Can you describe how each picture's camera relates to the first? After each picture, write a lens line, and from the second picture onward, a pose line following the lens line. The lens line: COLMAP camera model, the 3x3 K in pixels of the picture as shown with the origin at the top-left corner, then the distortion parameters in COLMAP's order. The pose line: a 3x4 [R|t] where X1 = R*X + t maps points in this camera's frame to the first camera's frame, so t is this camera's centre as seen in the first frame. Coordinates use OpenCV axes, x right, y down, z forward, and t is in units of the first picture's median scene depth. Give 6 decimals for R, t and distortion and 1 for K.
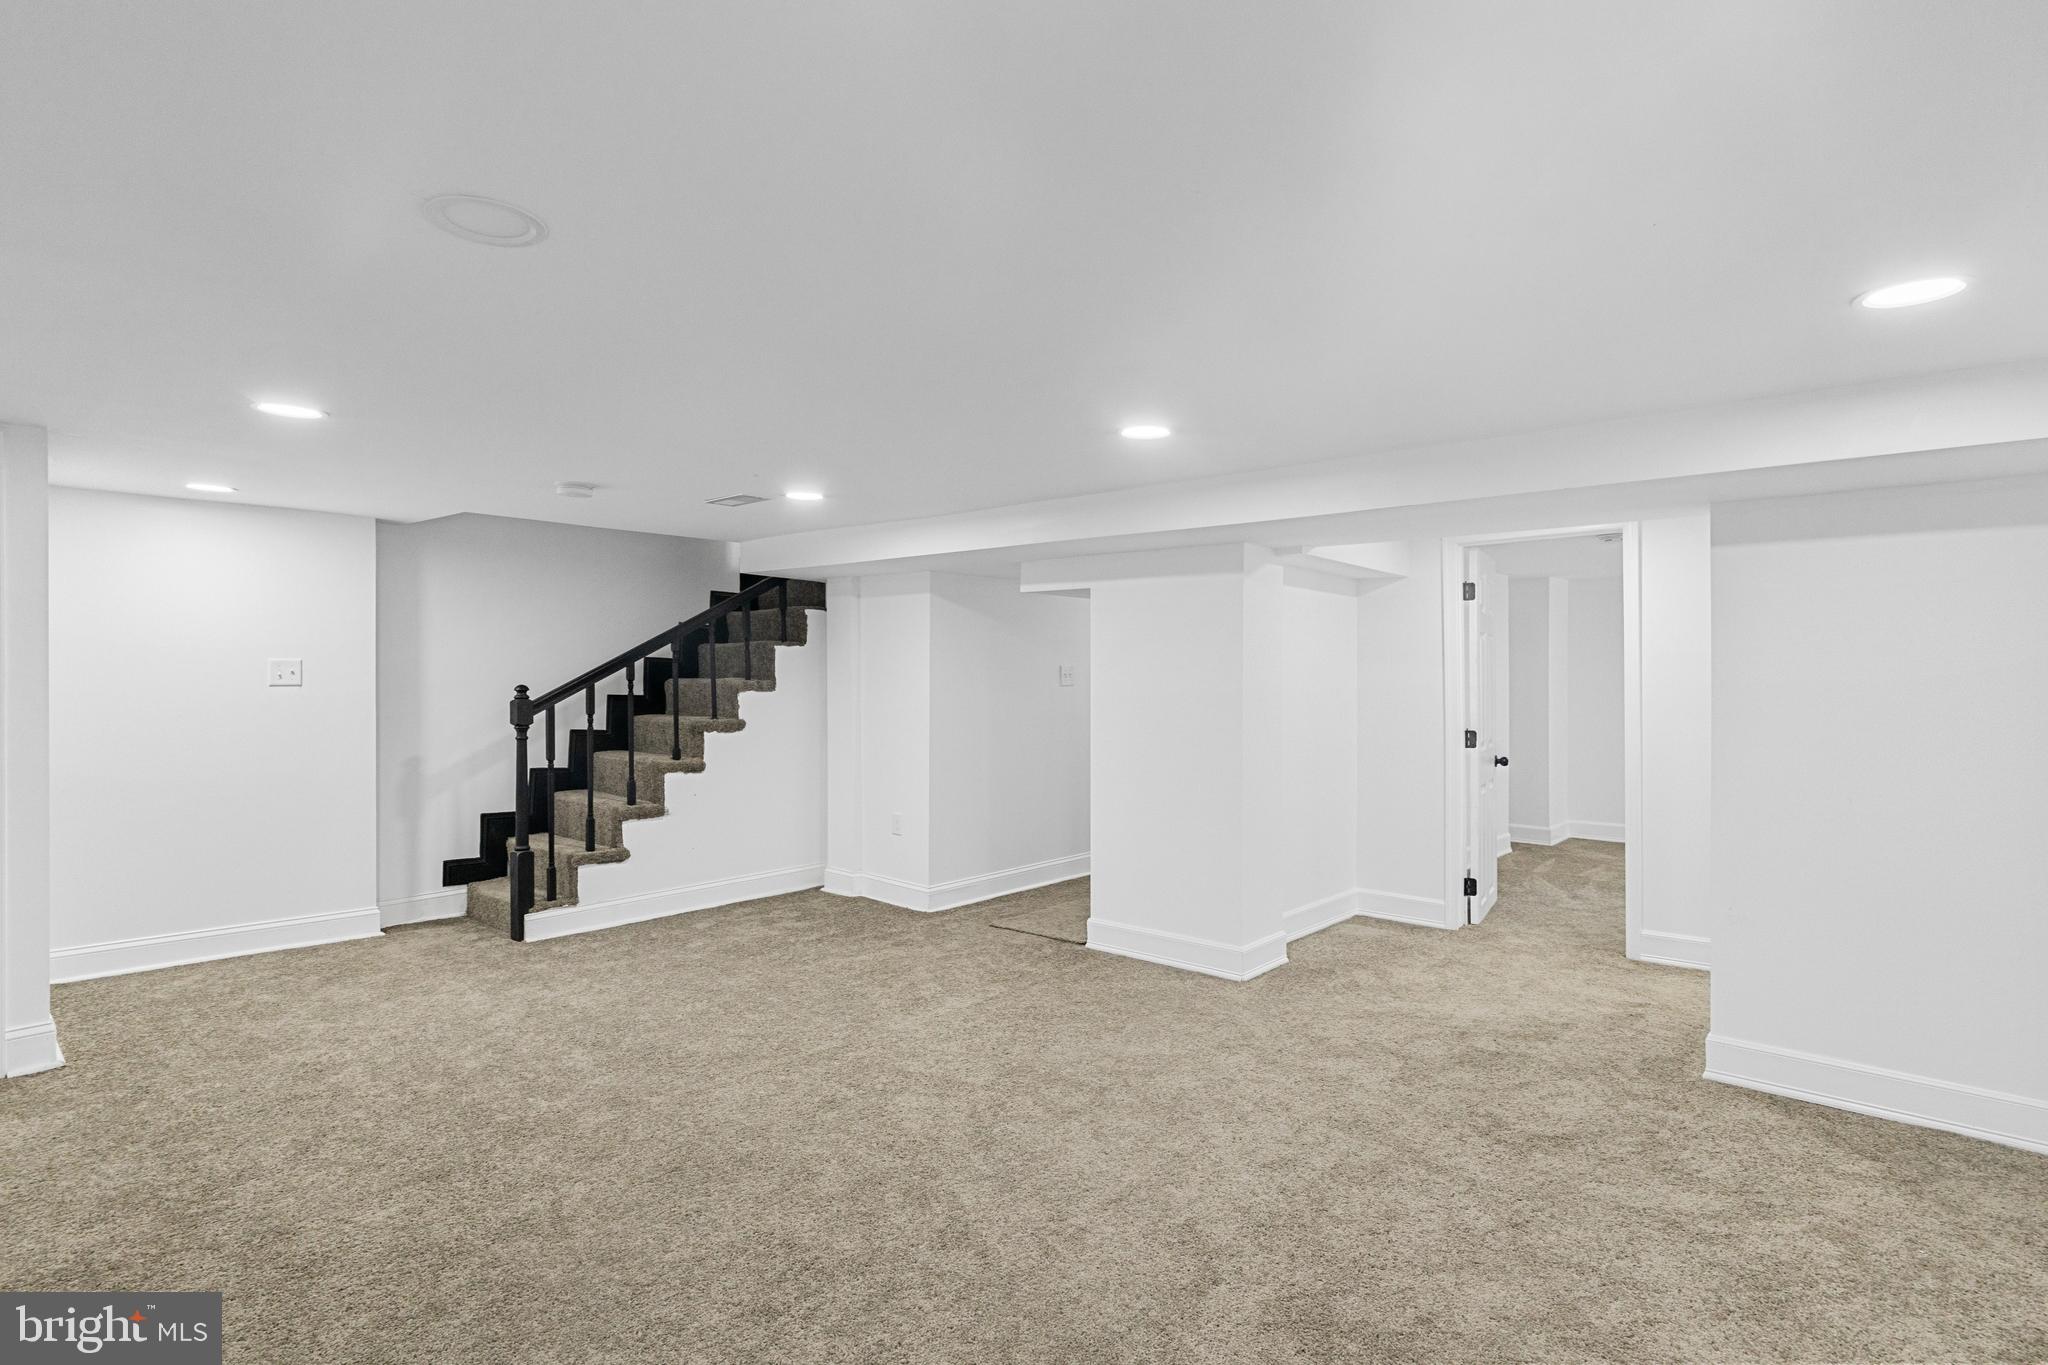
lens RADIAL K [[1049.4, 0, 1015.8], [0, 1049.4, 688.0], [0, 0, 1]] dist [0.002624, 0.000720]
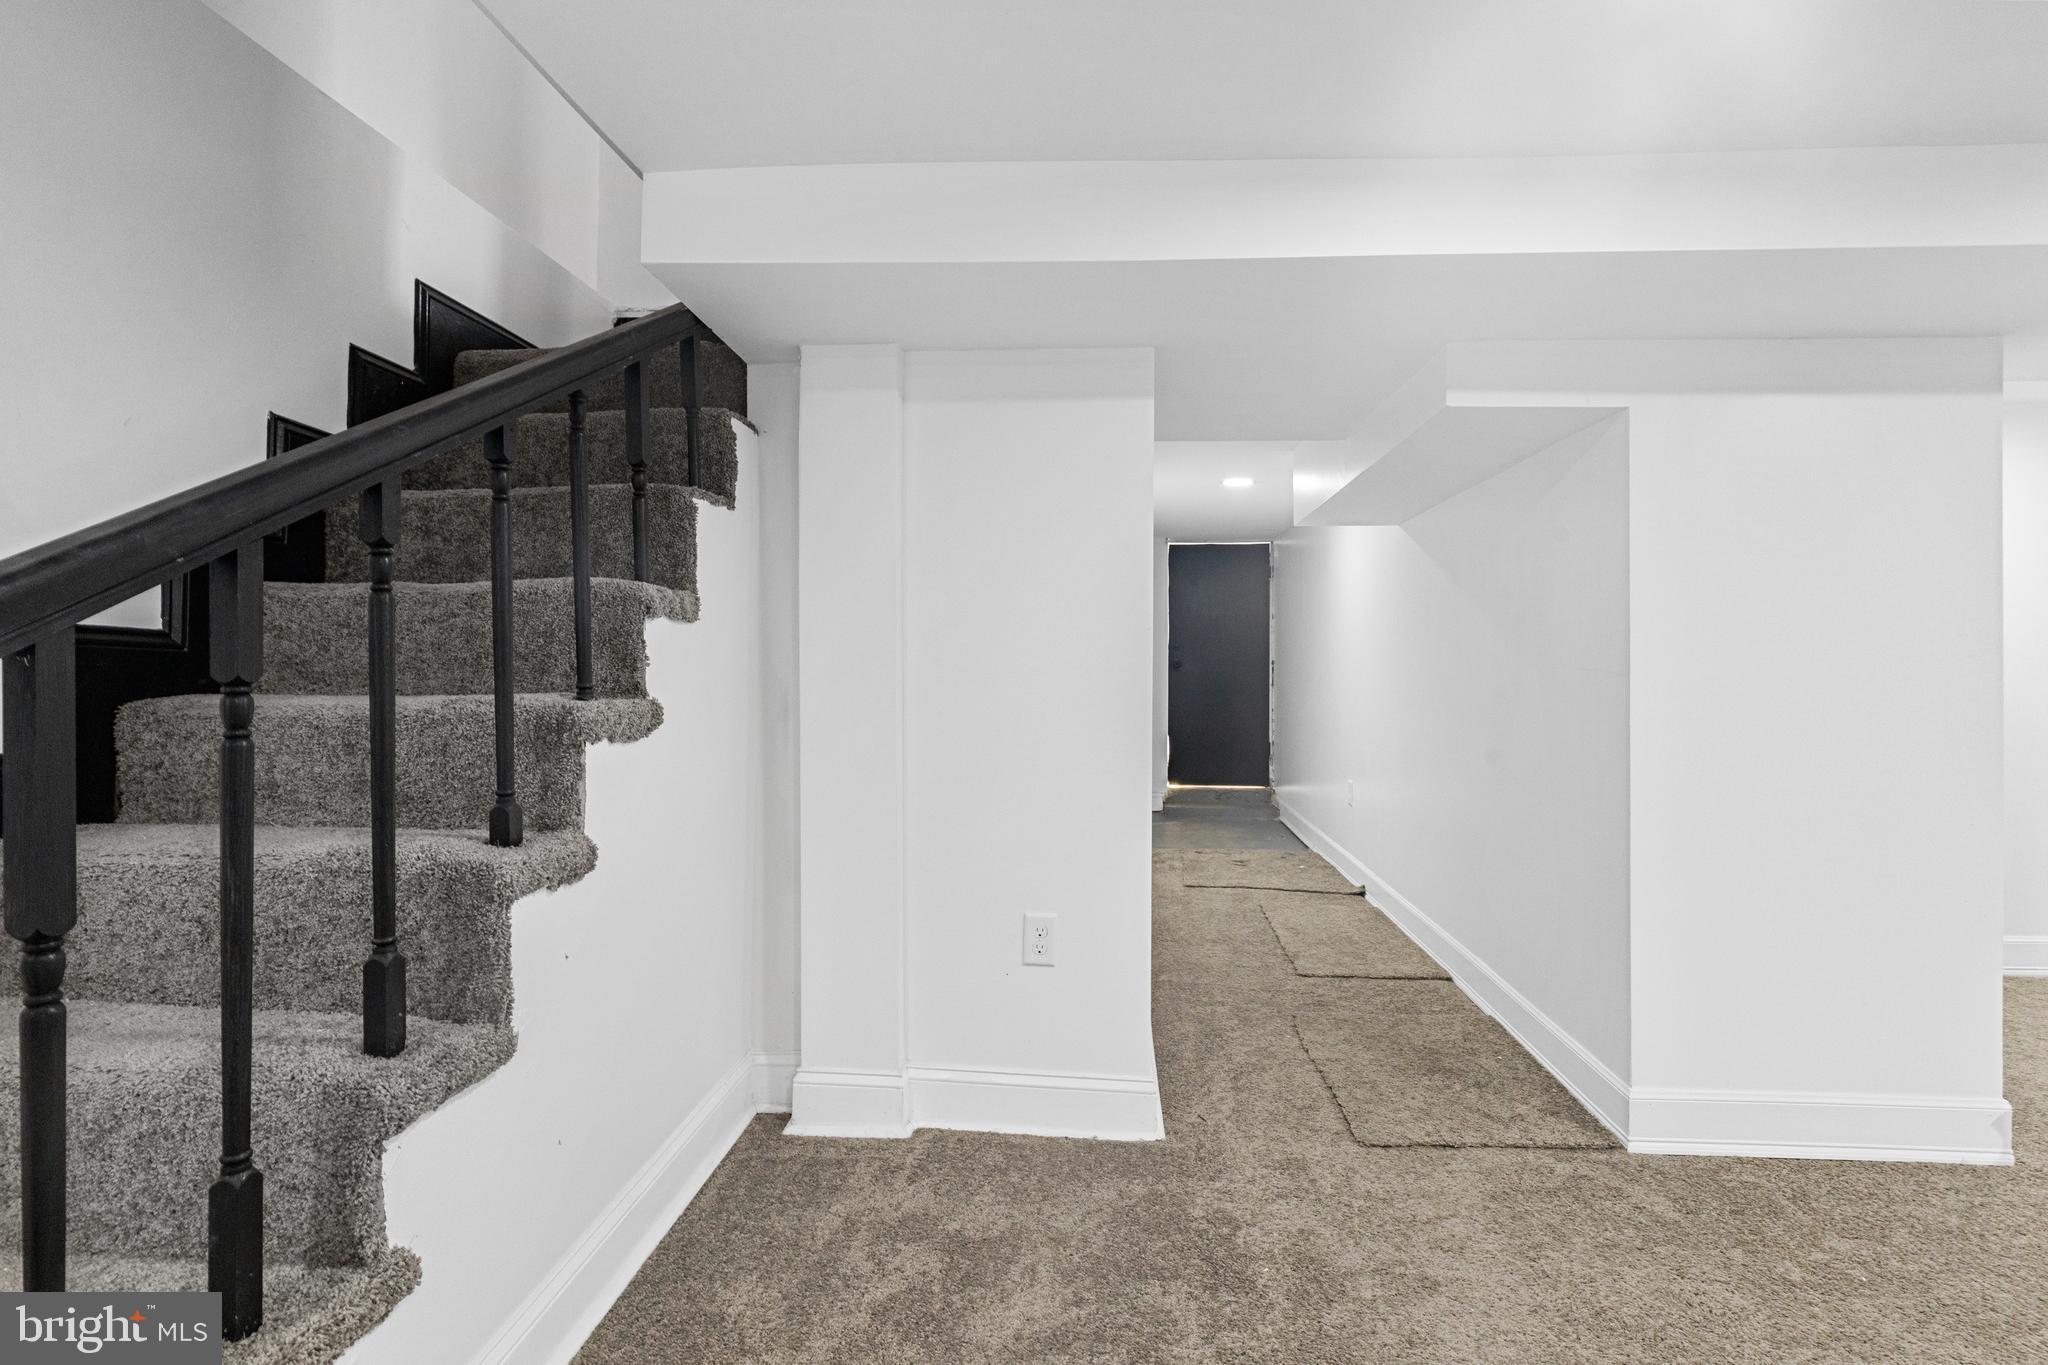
lens RADIAL K [[1049.4, 0, 1032.1], [0, 1049.4, 673.8], [0, 0, 1]] dist [0.002624, 0.000720]
pose [[0.808614, 0.004854, 0.588320, -0.360017], [-0.006112, 0.999981, 0.000150, 0.020870], [-0.588308, -0.003717, 0.808628, 0.661976]]
